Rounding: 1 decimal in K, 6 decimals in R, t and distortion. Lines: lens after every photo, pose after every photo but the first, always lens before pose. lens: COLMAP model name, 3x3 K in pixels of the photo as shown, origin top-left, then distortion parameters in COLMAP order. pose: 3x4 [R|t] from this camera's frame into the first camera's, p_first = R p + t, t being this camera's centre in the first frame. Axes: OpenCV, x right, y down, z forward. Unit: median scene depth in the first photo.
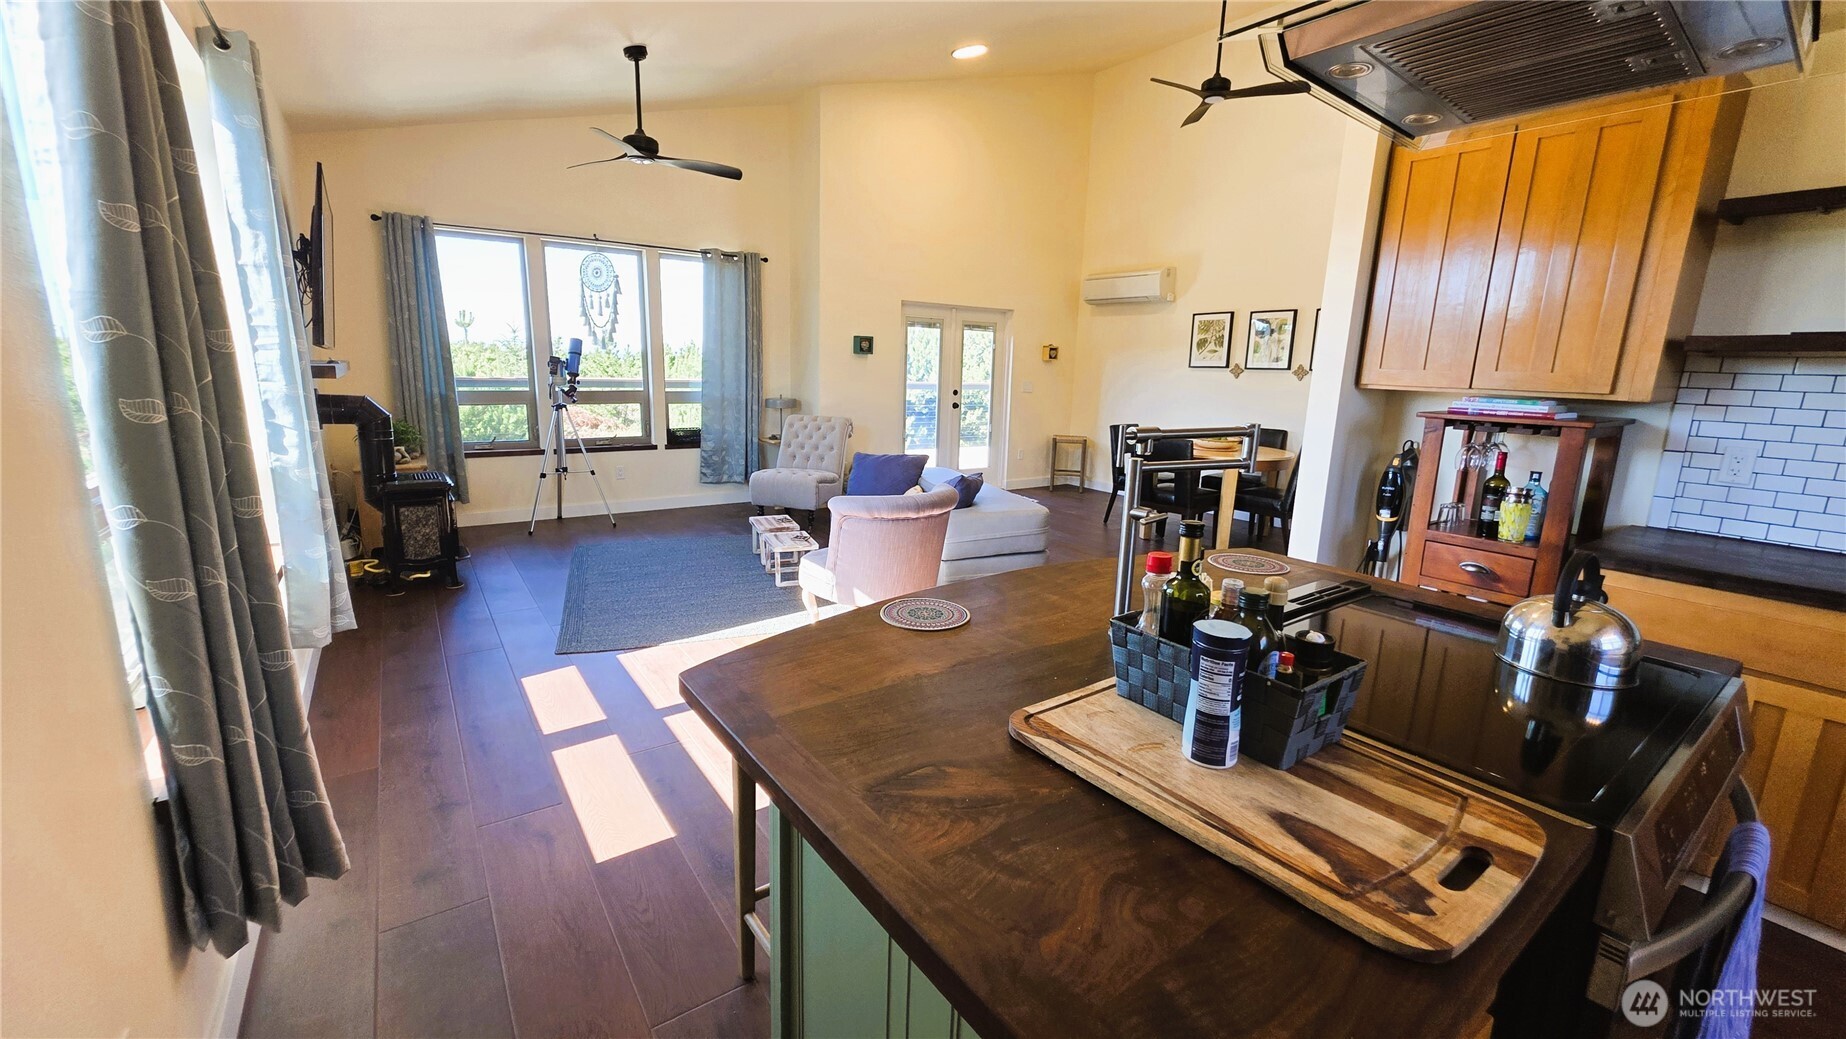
lens RADIAL K [[738.5, 0, 918.5], [0, 738.5, 512.1], [0, 0, 1]] dist [-0.002288, 0.000722]
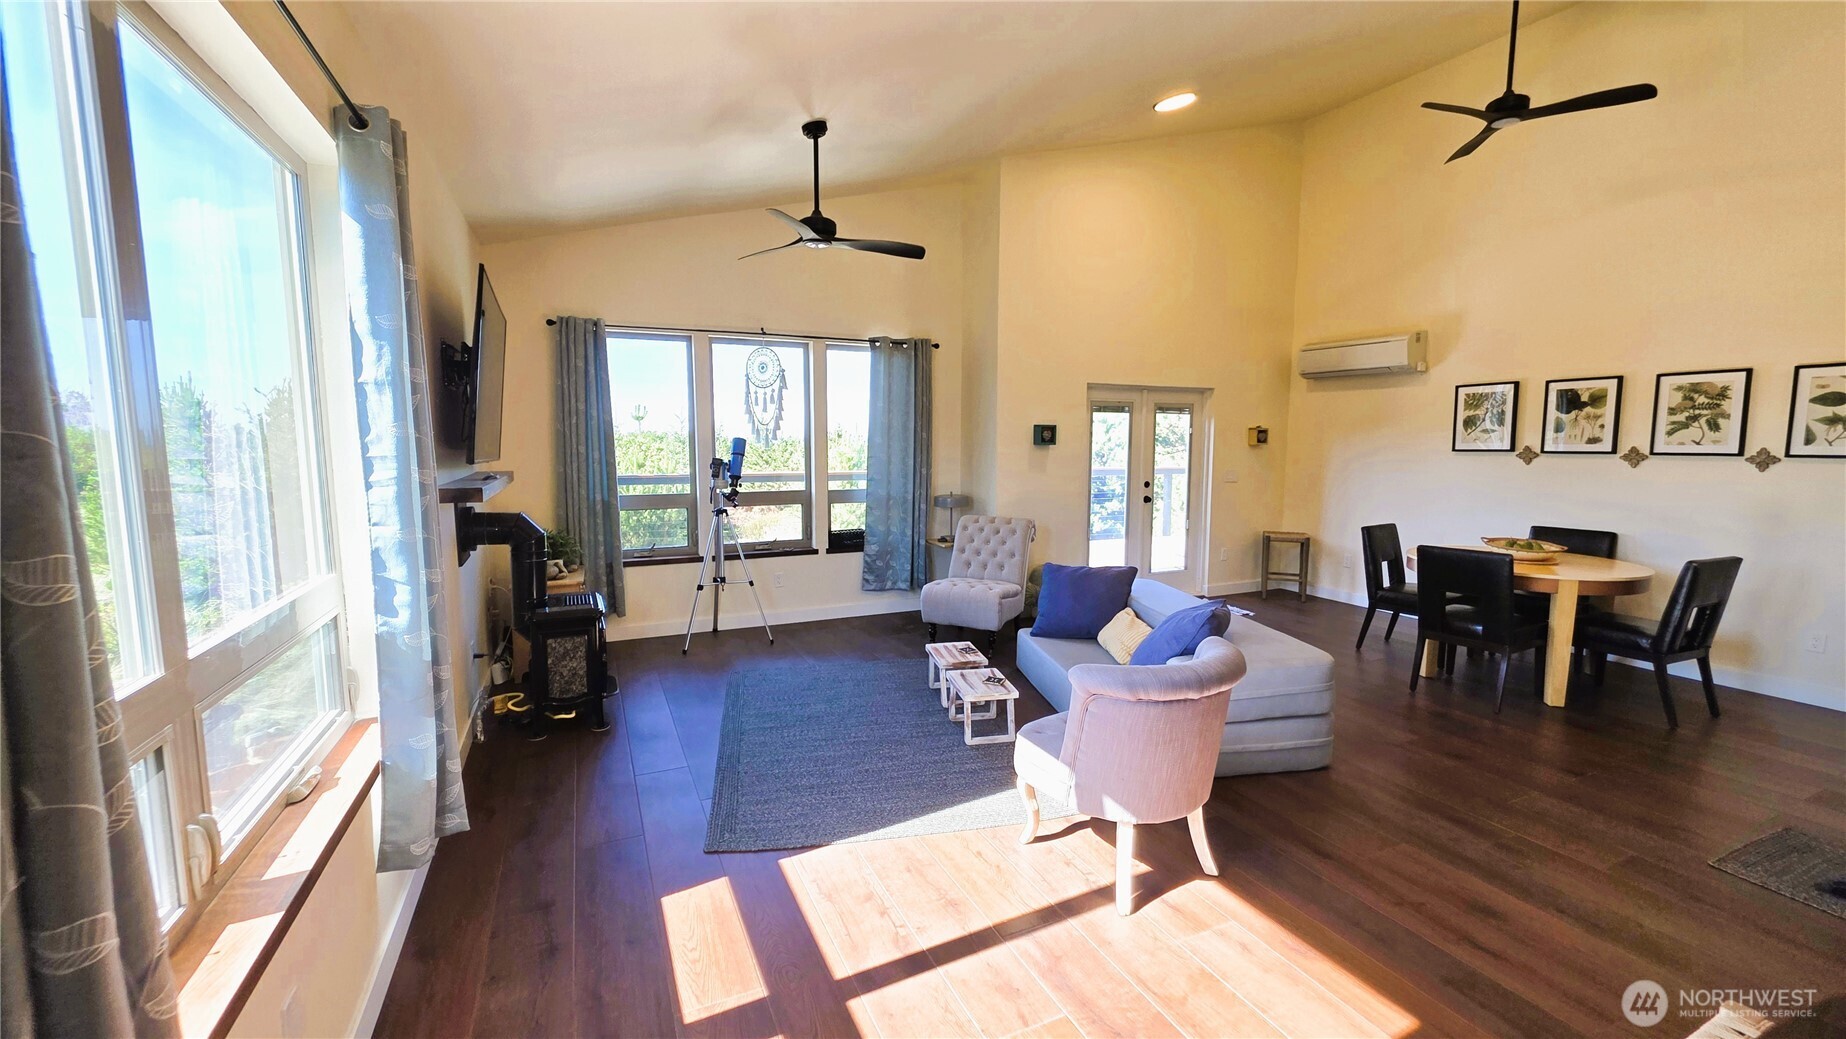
lens RADIAL K [[738.5, 0, 916.0], [0, 738.5, 514.3], [0, 0, 1]] dist [-0.002288, 0.000722]
pose [[0.982467, -0.005140, -0.186366, -0.076941], [-0.013475, 0.995048, -0.098480, -0.053799], [0.185949, 0.099265, 0.977532, 0.150166]]
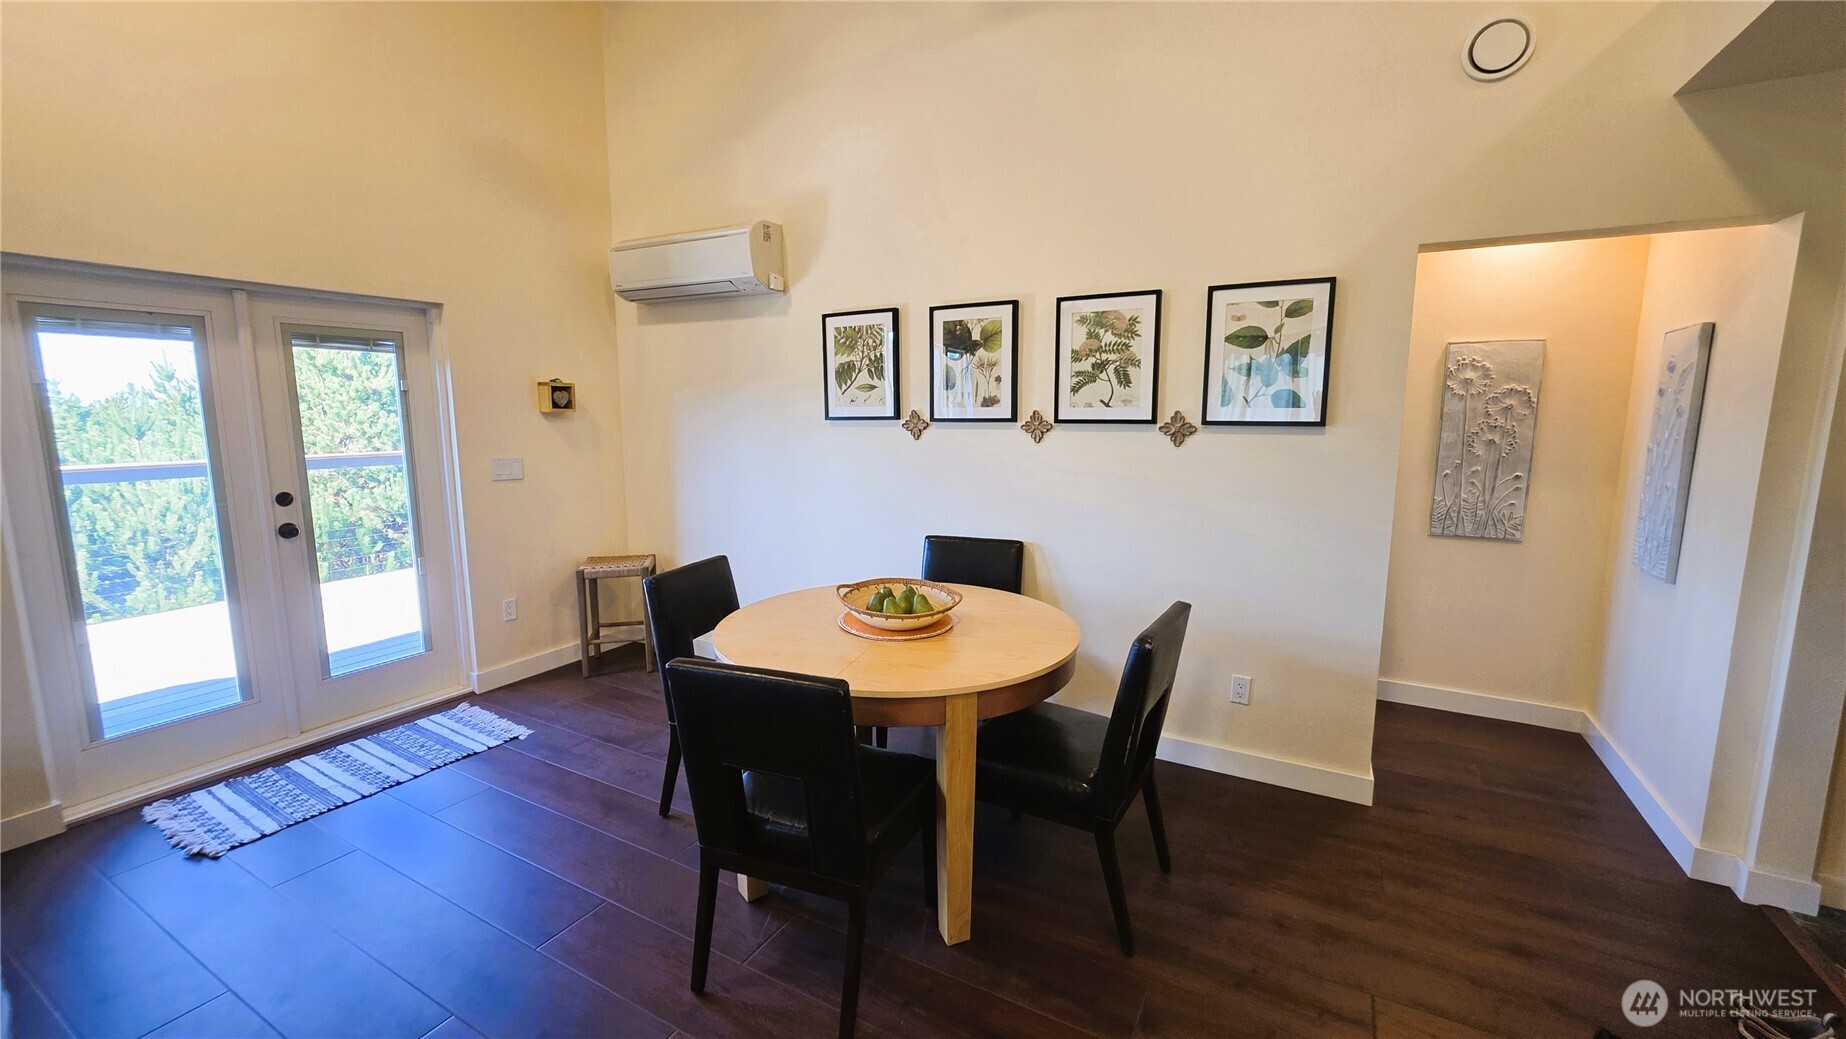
lens RADIAL K [[738.5, 0, 920.5], [0, 738.5, 514.6], [0, 0, 1]] dist [-0.002288, 0.000722]
pose [[0.900945, -0.089748, 0.424551, 0.269102], [0.109858, 0.993679, -0.023073, -0.148559], [-0.419797, 0.067428, 0.905110, 0.684947]]
